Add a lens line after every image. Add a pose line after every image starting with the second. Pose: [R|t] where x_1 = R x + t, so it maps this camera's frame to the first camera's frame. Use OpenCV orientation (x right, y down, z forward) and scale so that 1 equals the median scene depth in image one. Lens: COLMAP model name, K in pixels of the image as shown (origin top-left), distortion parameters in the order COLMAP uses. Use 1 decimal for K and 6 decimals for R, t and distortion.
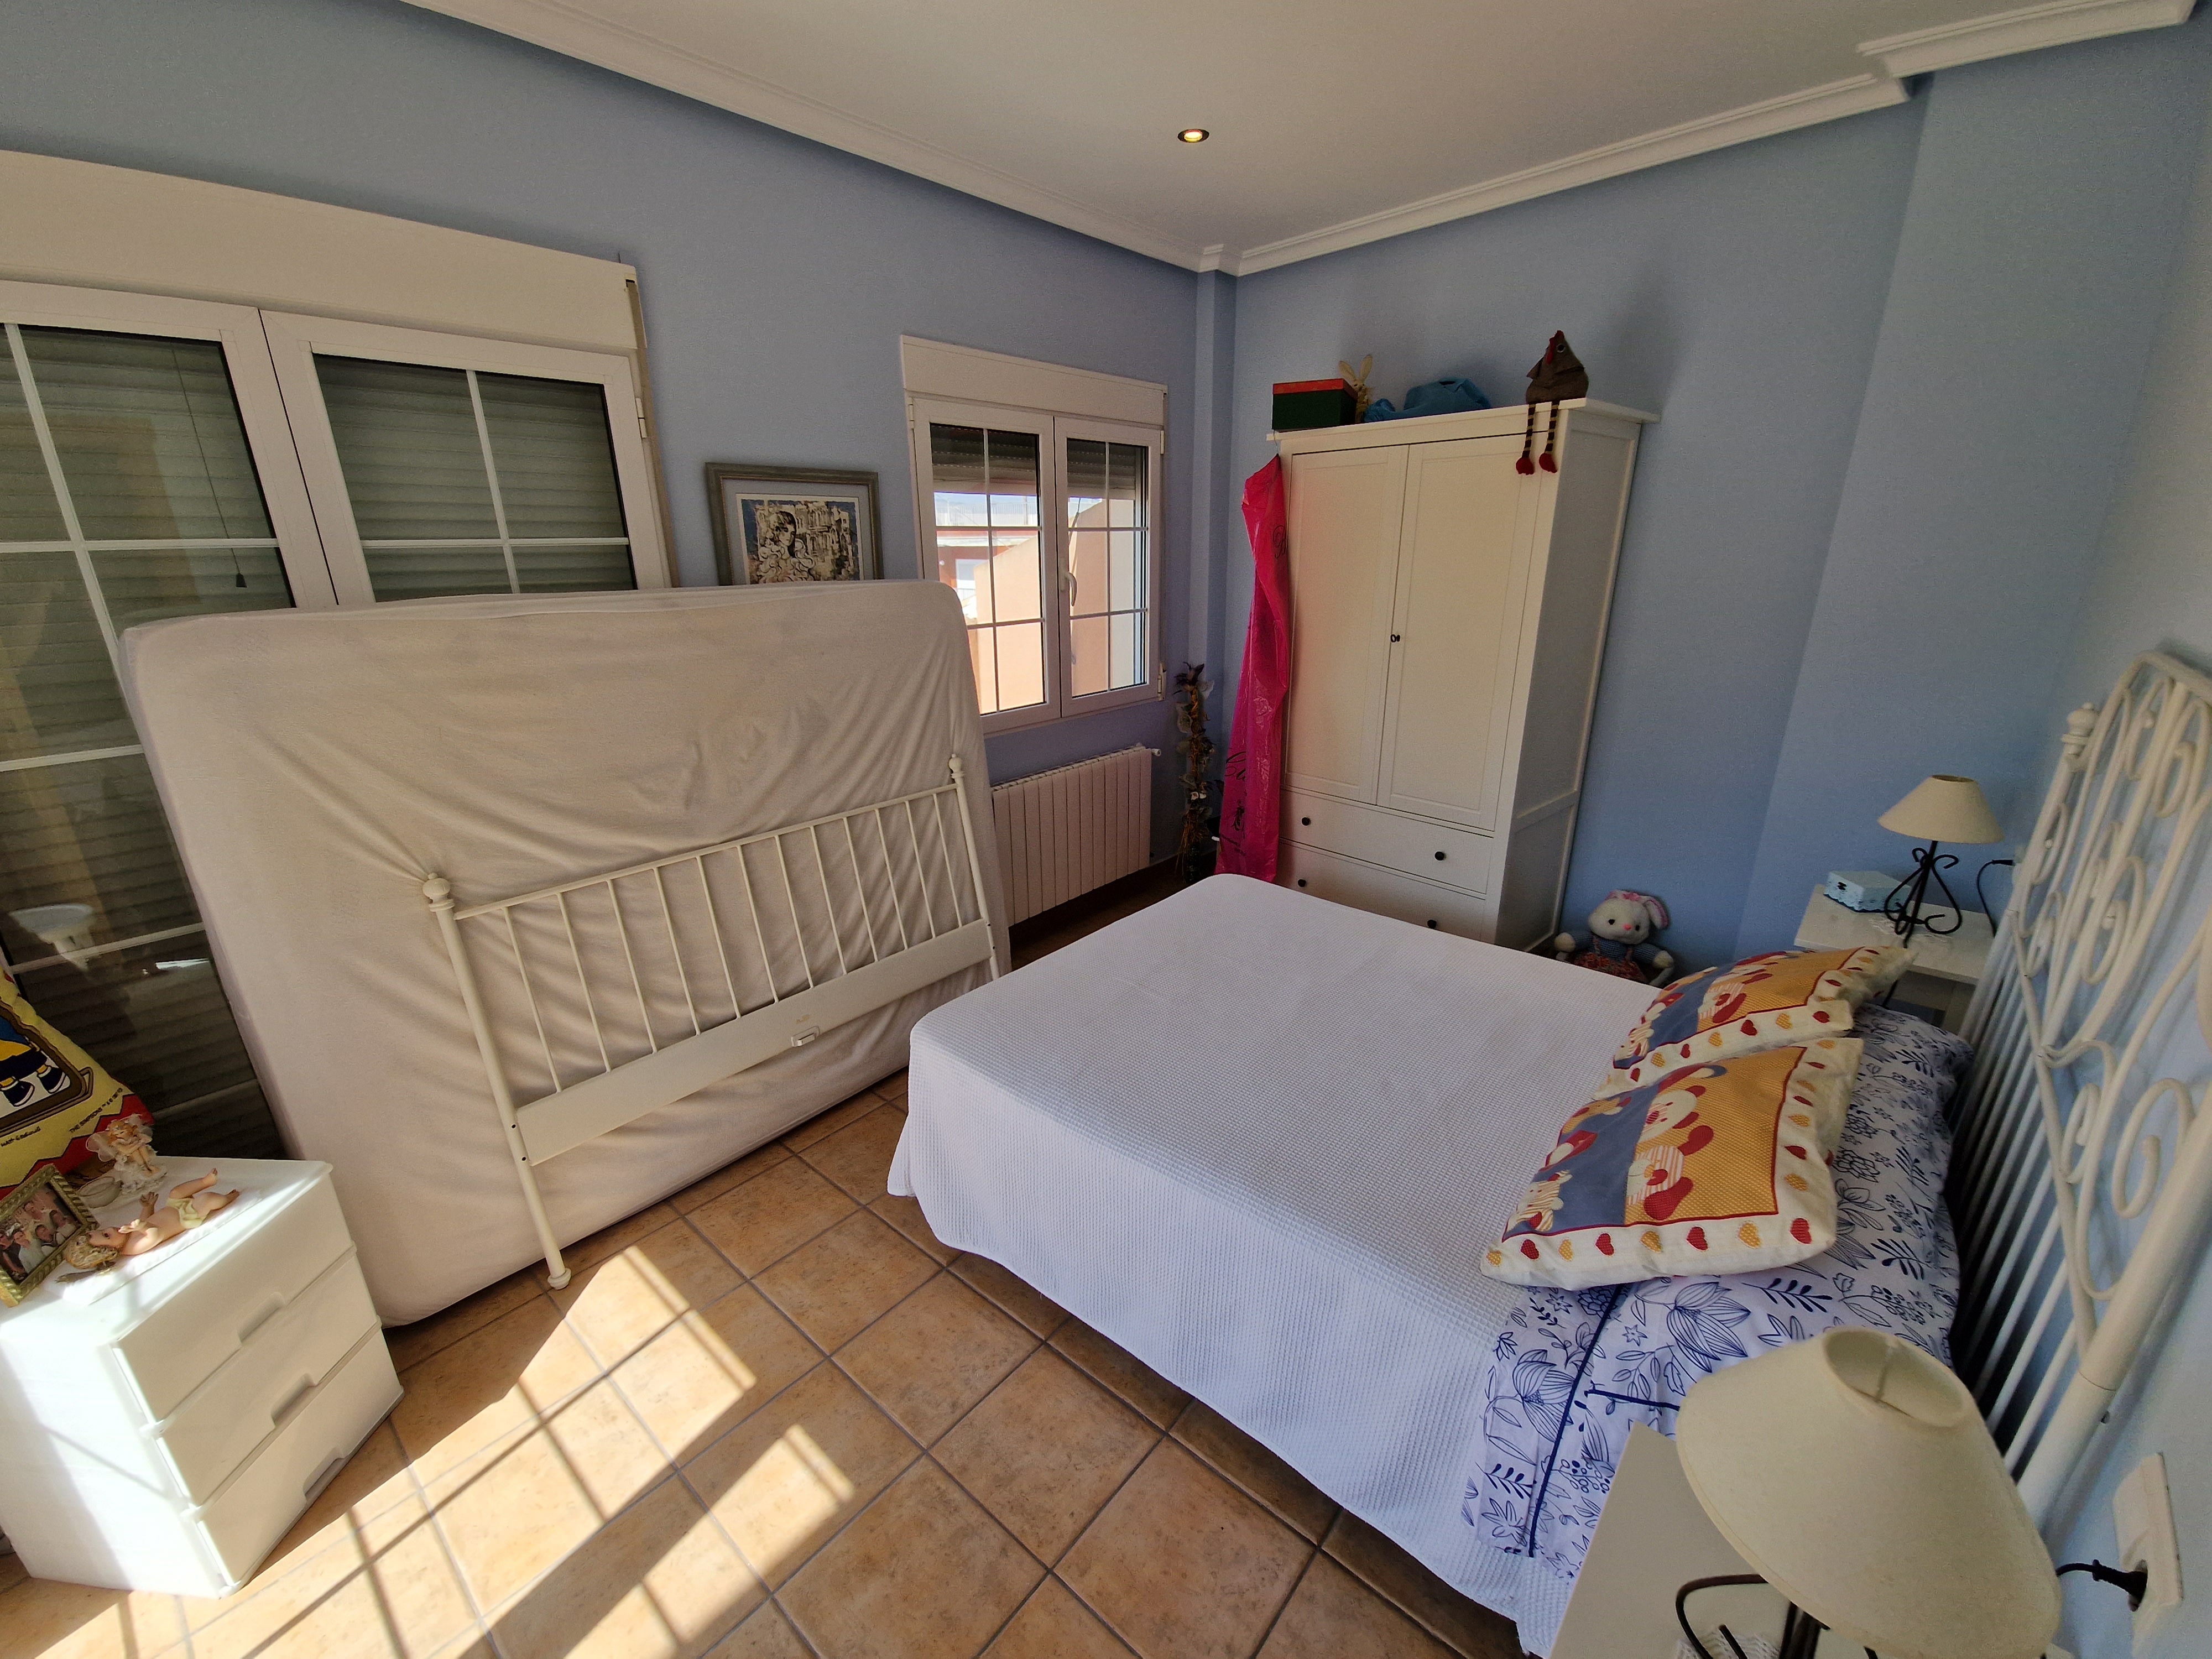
lens RADIAL K [[897.4, 0, 1092.9], [0, 897.4, 839.7], [0, 0, 1]] dist [0.012773, -0.009111]
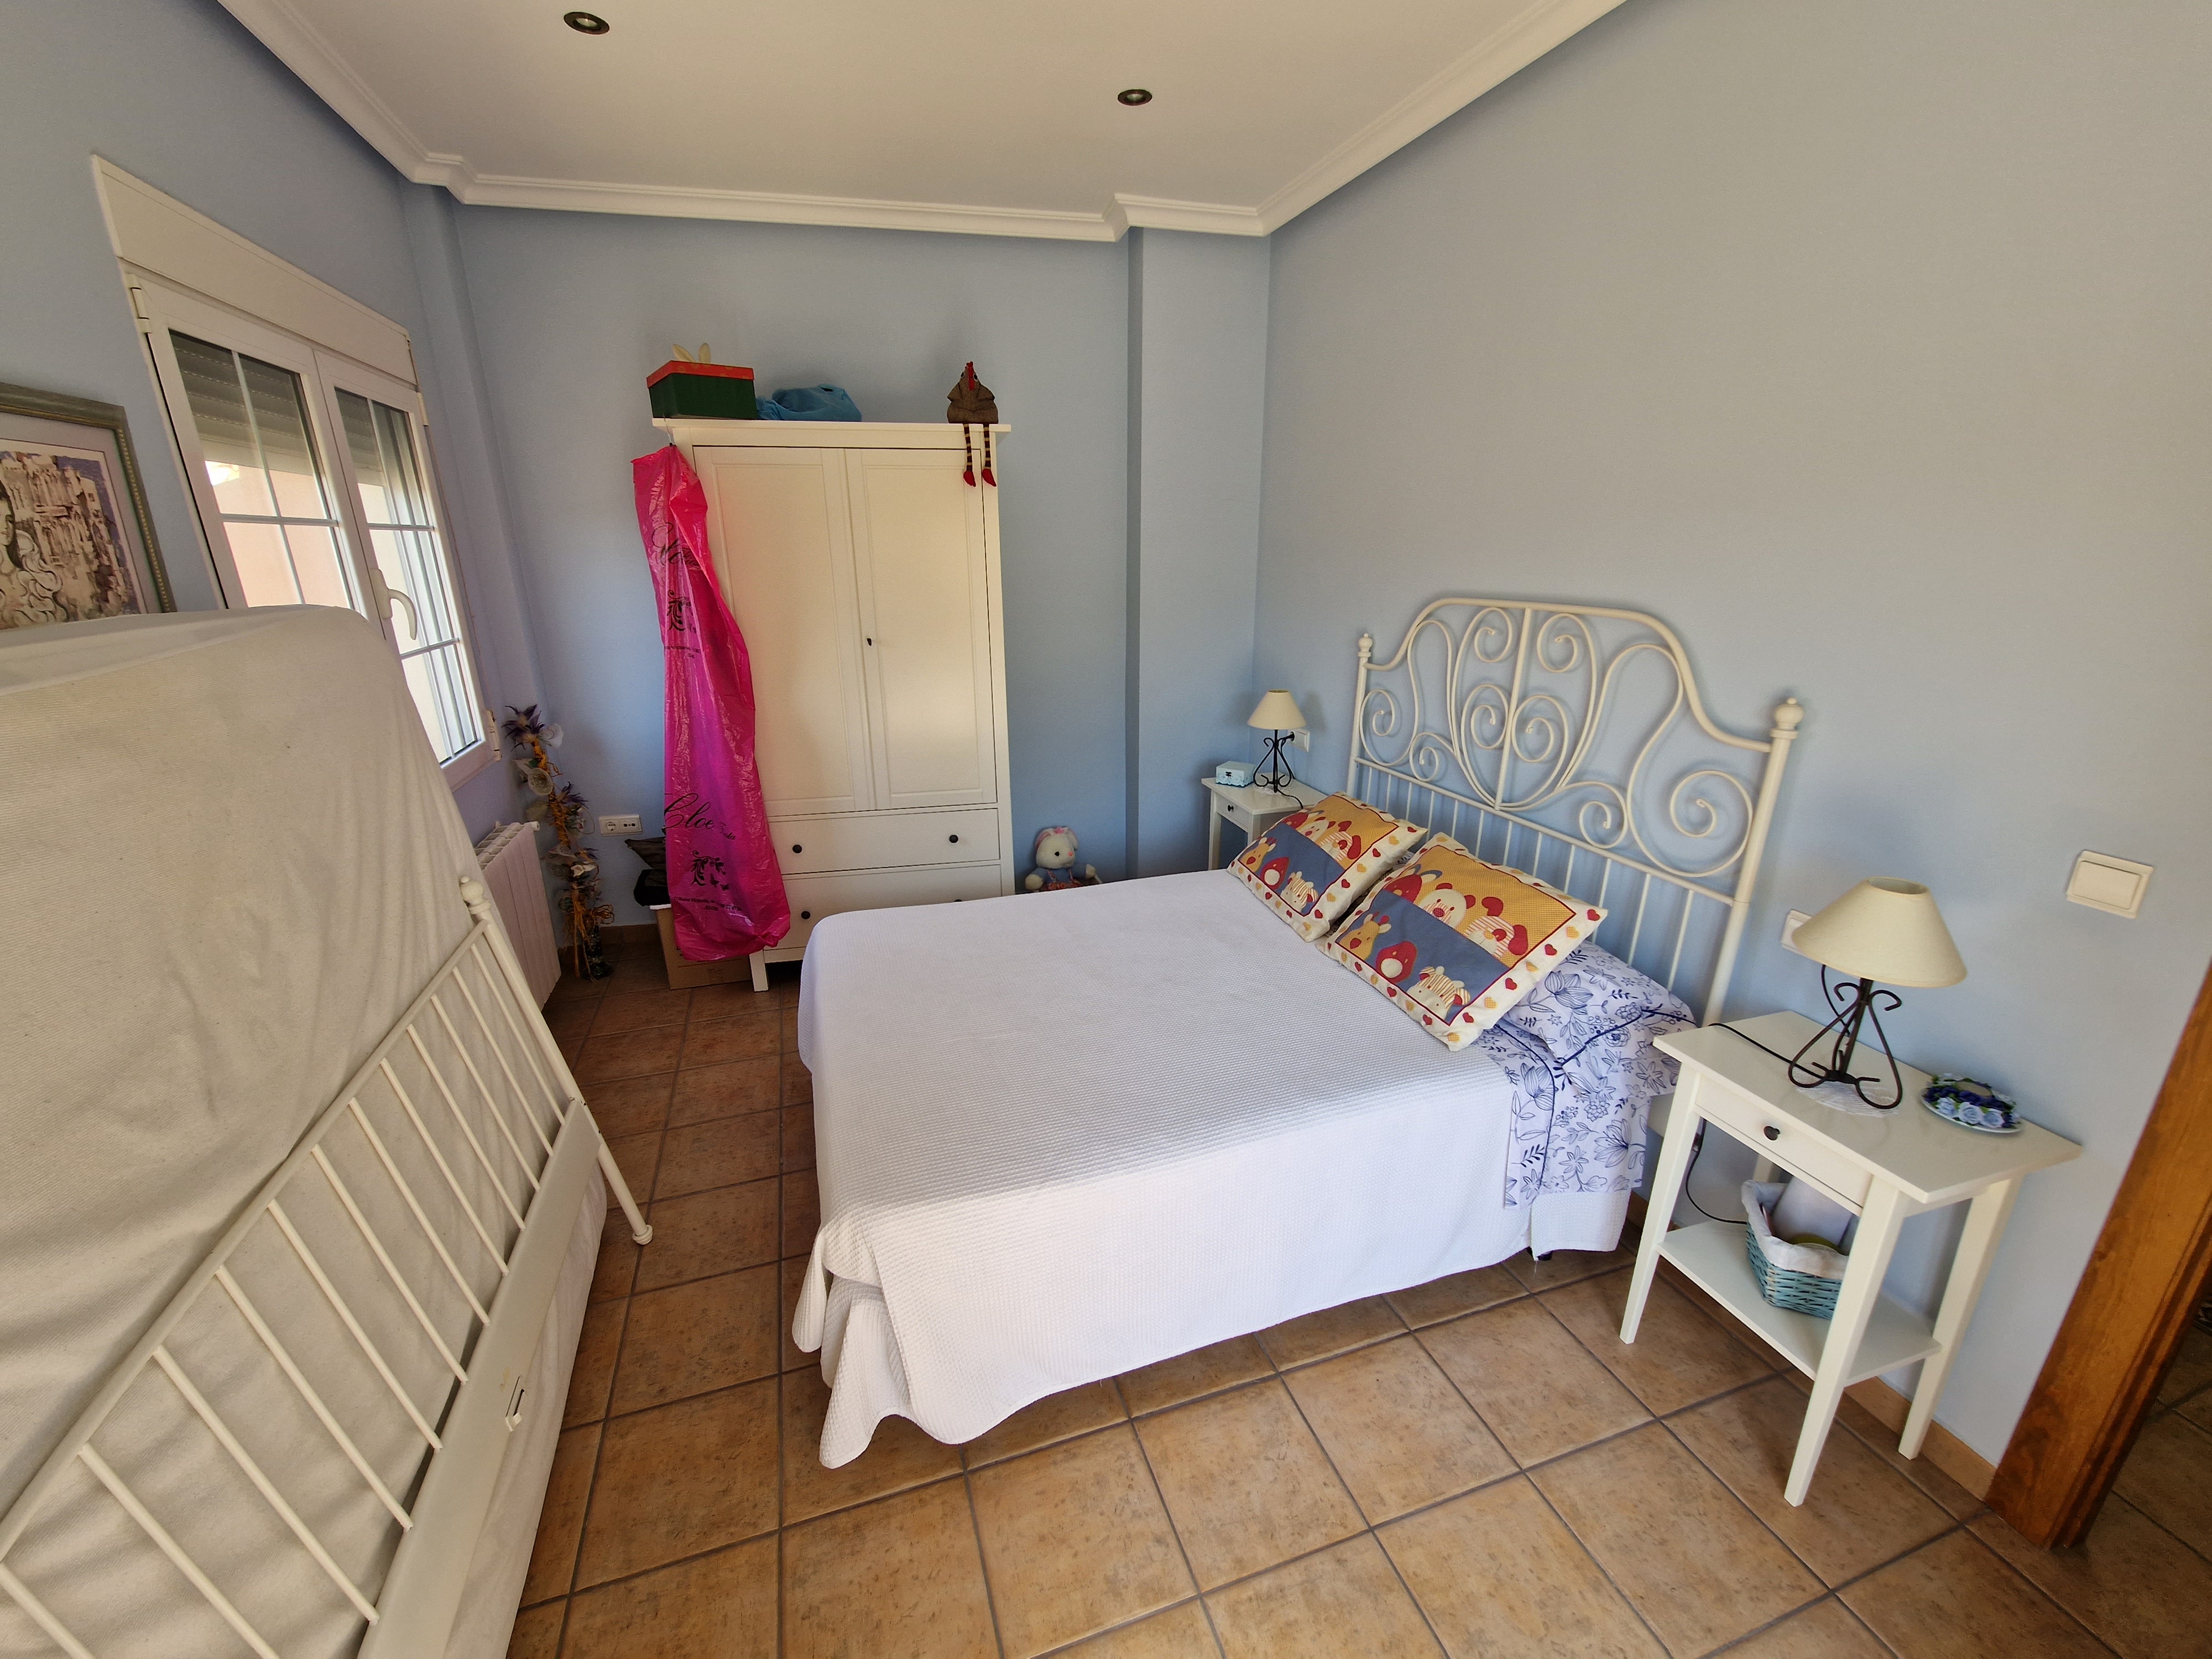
lens RADIAL K [[897.4, 0, 1092.9], [0, 897.4, 839.7], [0, 0, 1]] dist [0.012773, -0.009111]
pose [[0.516750, -0.260288, 0.815610, -0.487404], [0.272252, 0.953171, 0.131697, -0.093454], [-0.811695, 0.153997, 0.563415, 0.319850]]
